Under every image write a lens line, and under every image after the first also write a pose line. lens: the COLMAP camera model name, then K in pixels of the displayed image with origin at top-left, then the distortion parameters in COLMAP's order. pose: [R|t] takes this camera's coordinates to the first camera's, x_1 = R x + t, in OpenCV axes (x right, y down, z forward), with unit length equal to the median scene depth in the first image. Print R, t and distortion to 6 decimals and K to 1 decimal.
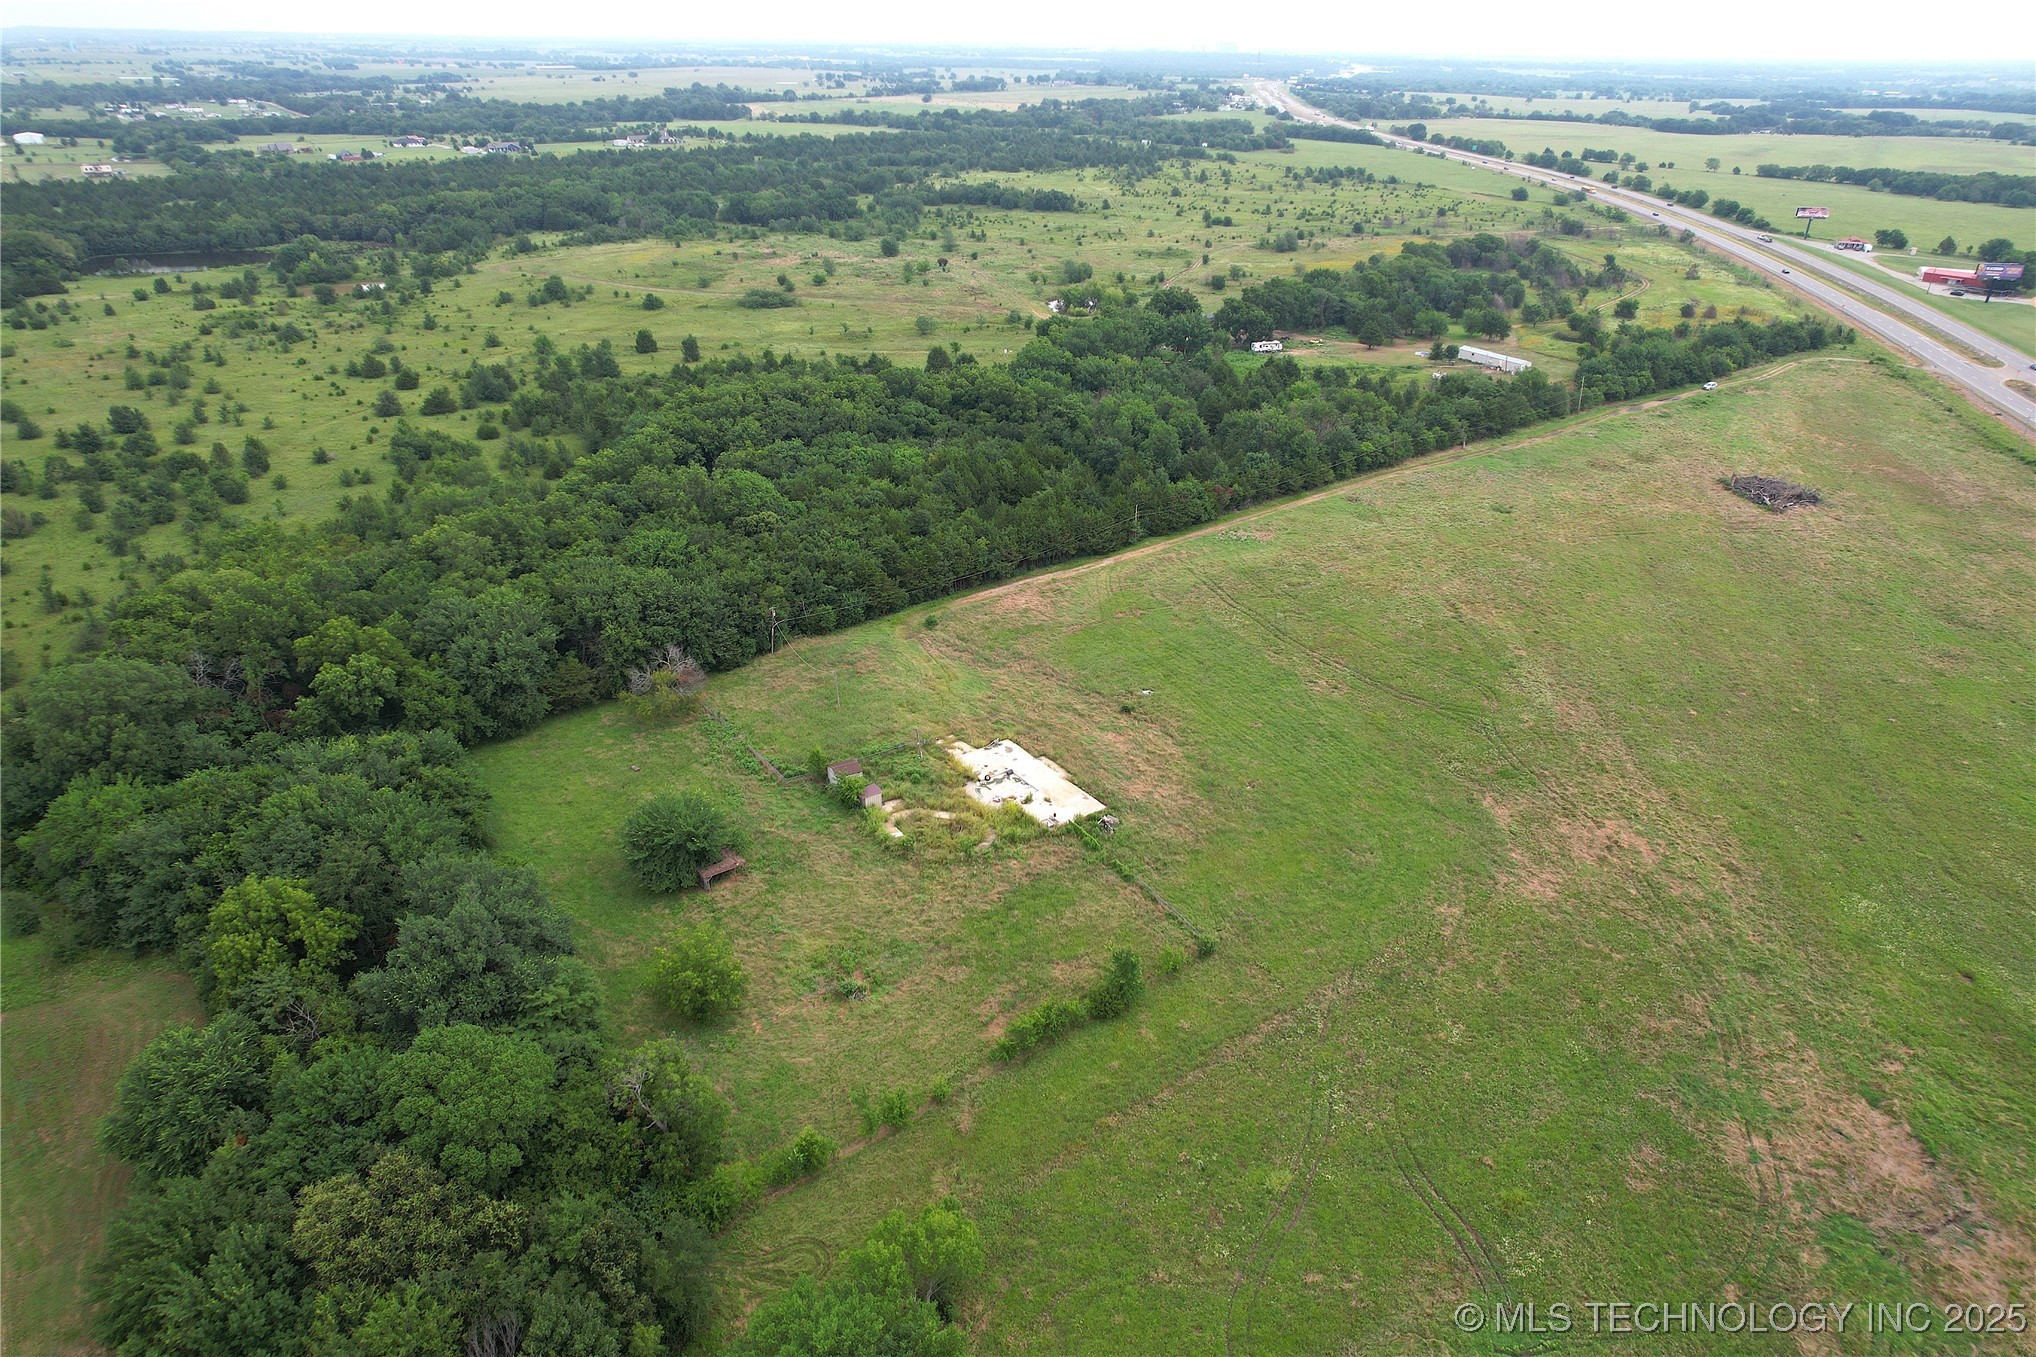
lens RADIAL K [[1302.0, 0, 1029.8], [0, 1302.0, 677.1], [0, 0, 1]] dist [-0.077319, 0.070758]
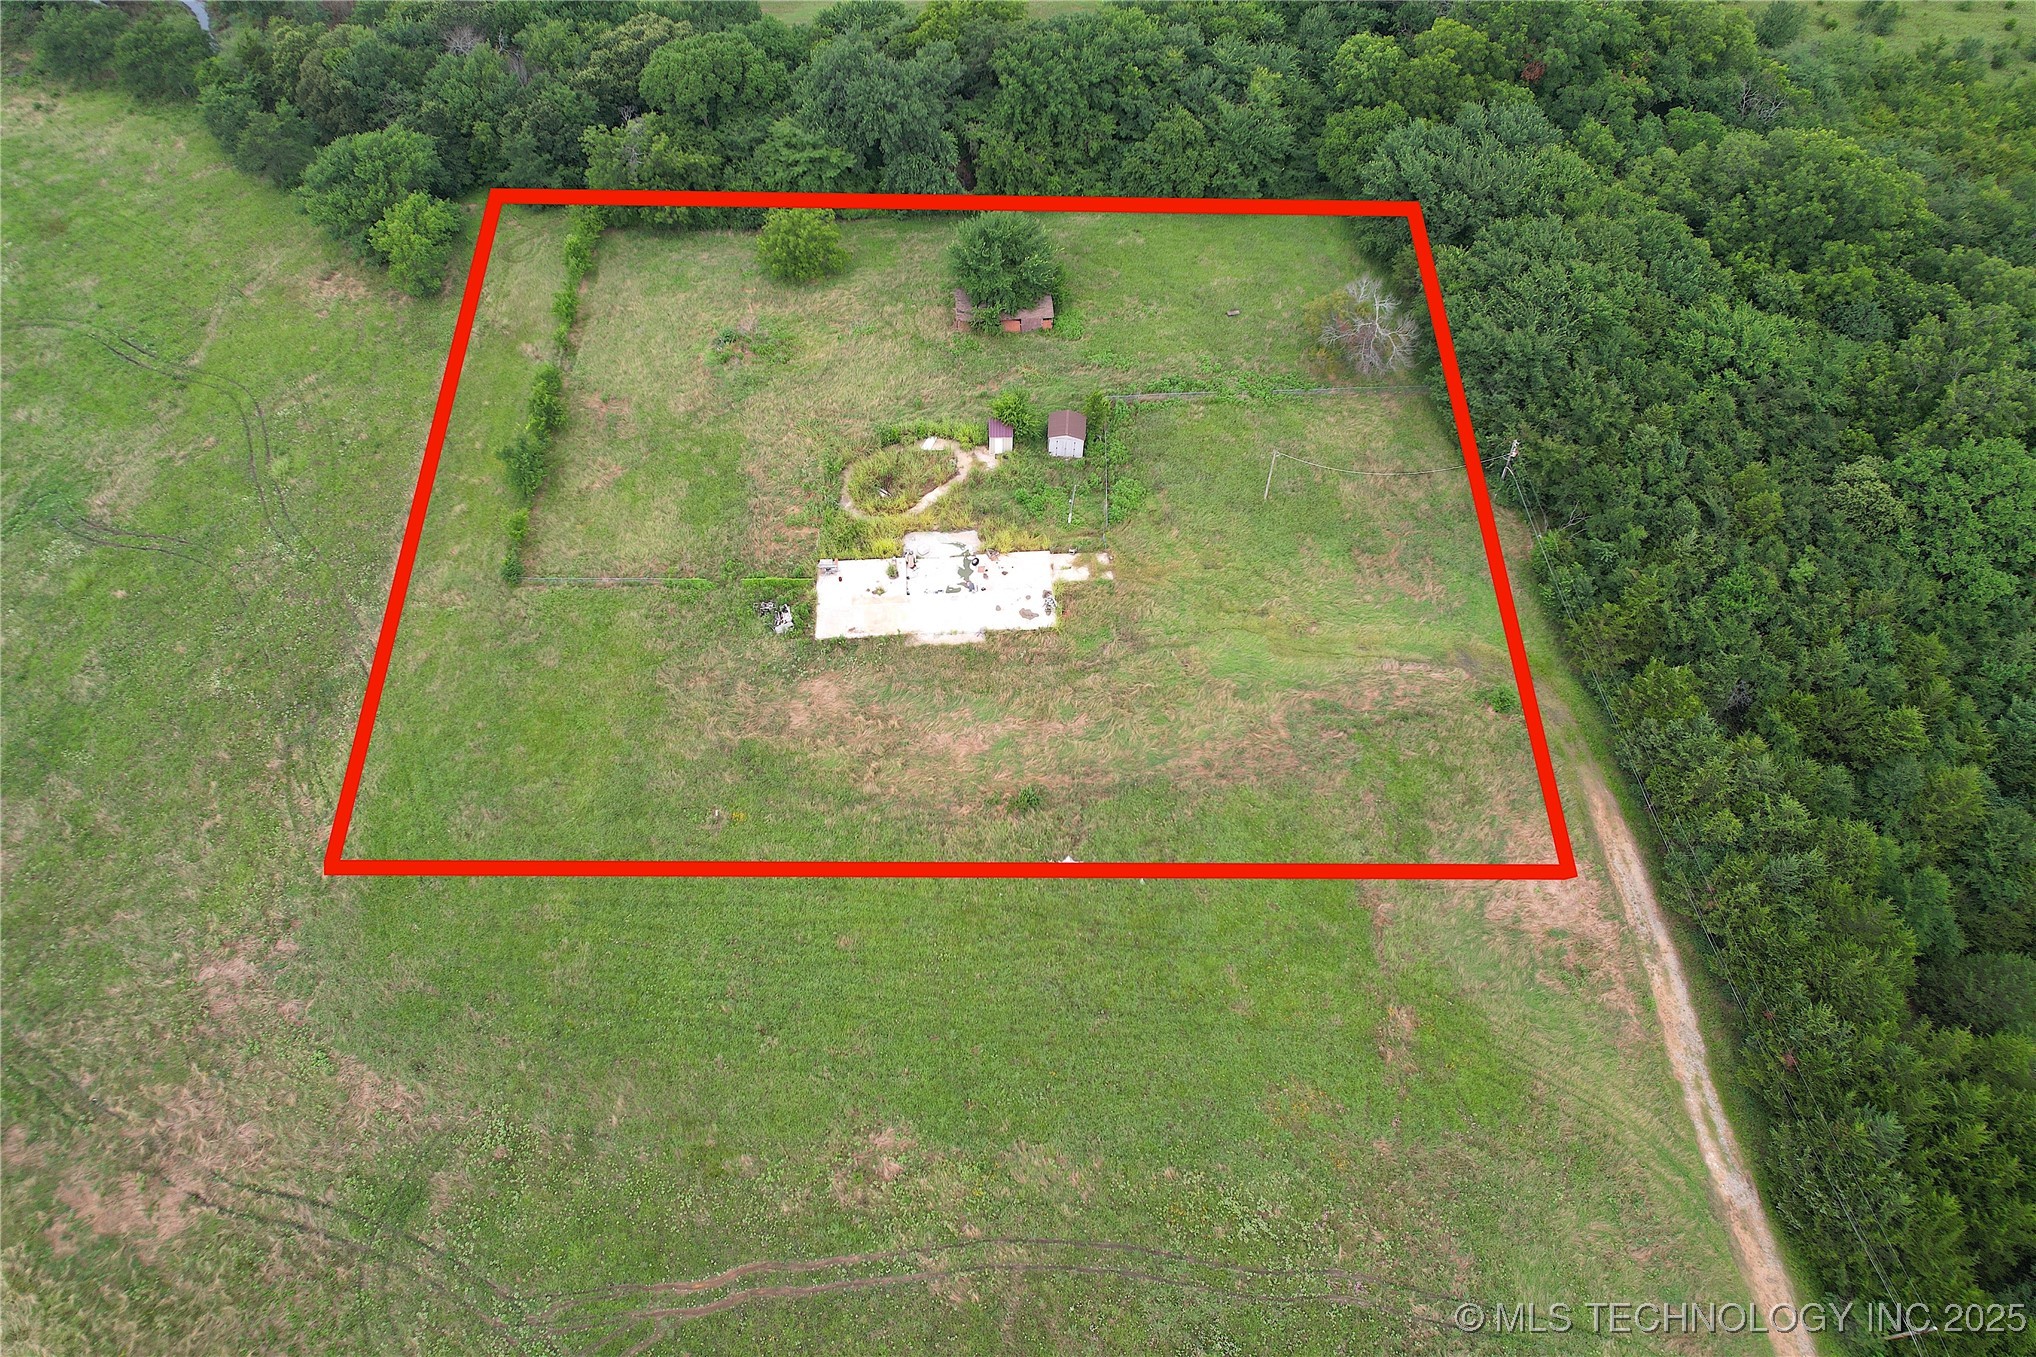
lens RADIAL K [[1302.0, 0, 1024.8], [0, 1302.0, 681.0], [0, 0, 1]] dist [-0.077319, 0.070758]
pose [[-0.537813, 0.666363, -0.516447, 0.279326], [-0.388305, 0.347946, 0.853319, -0.397068], [0.748316, 0.659465, 0.071622, 0.780491]]
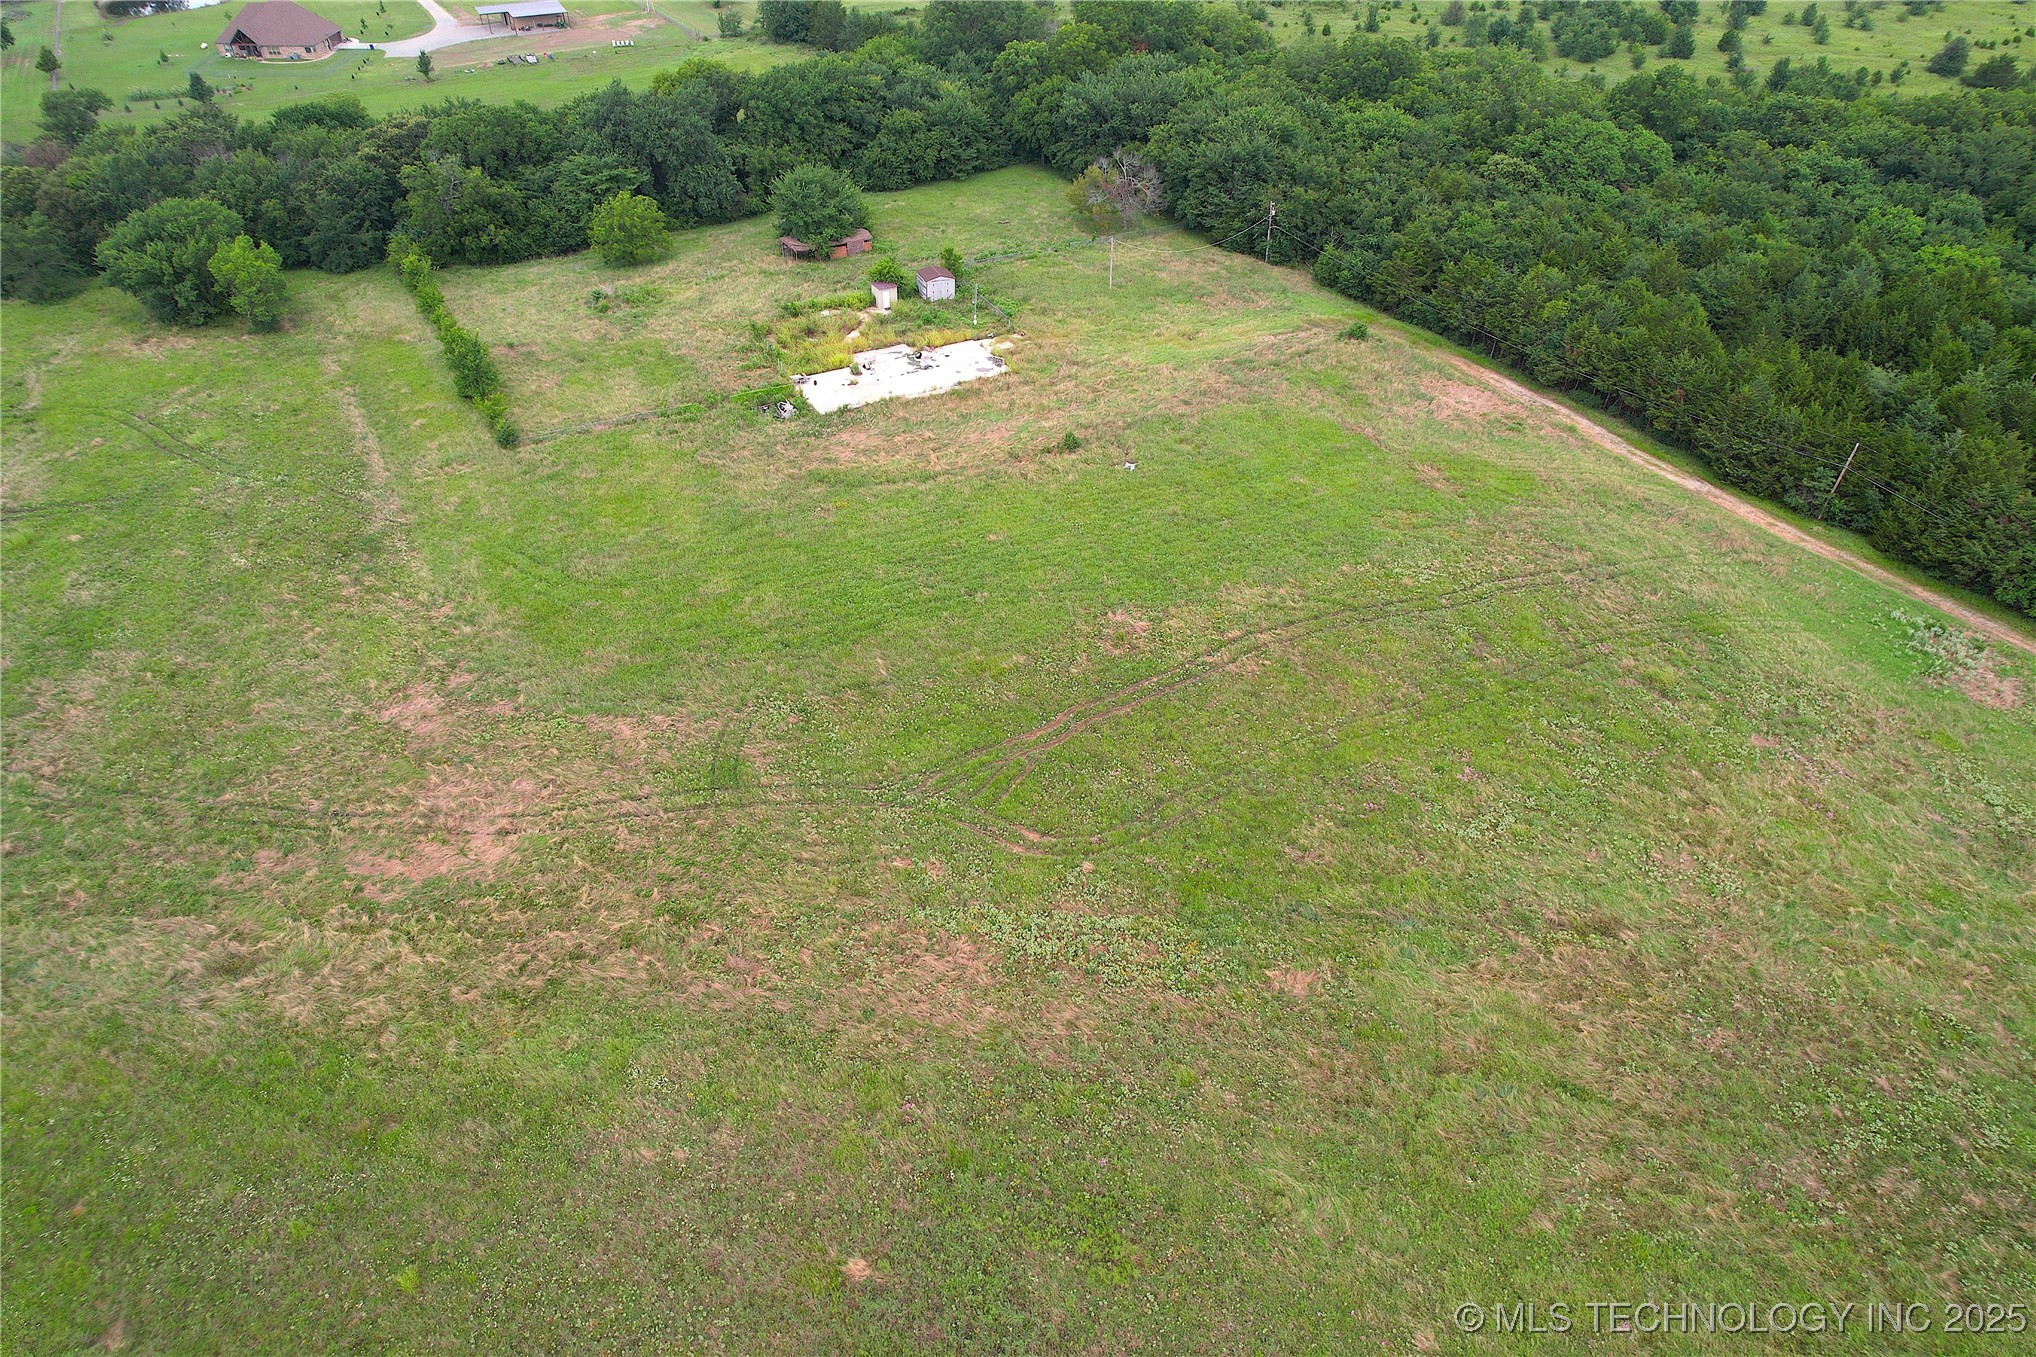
lens RADIAL K [[1302.0, 0, 1028.0], [0, 1302.0, 684.0], [0, 0, 1]] dist [-0.077319, 0.070758]
pose [[-0.119447, 0.598706, -0.792013, 0.561904], [-0.452736, 0.677113, 0.580128, -0.220875], [0.883608, 0.427867, 0.190176, 0.766708]]
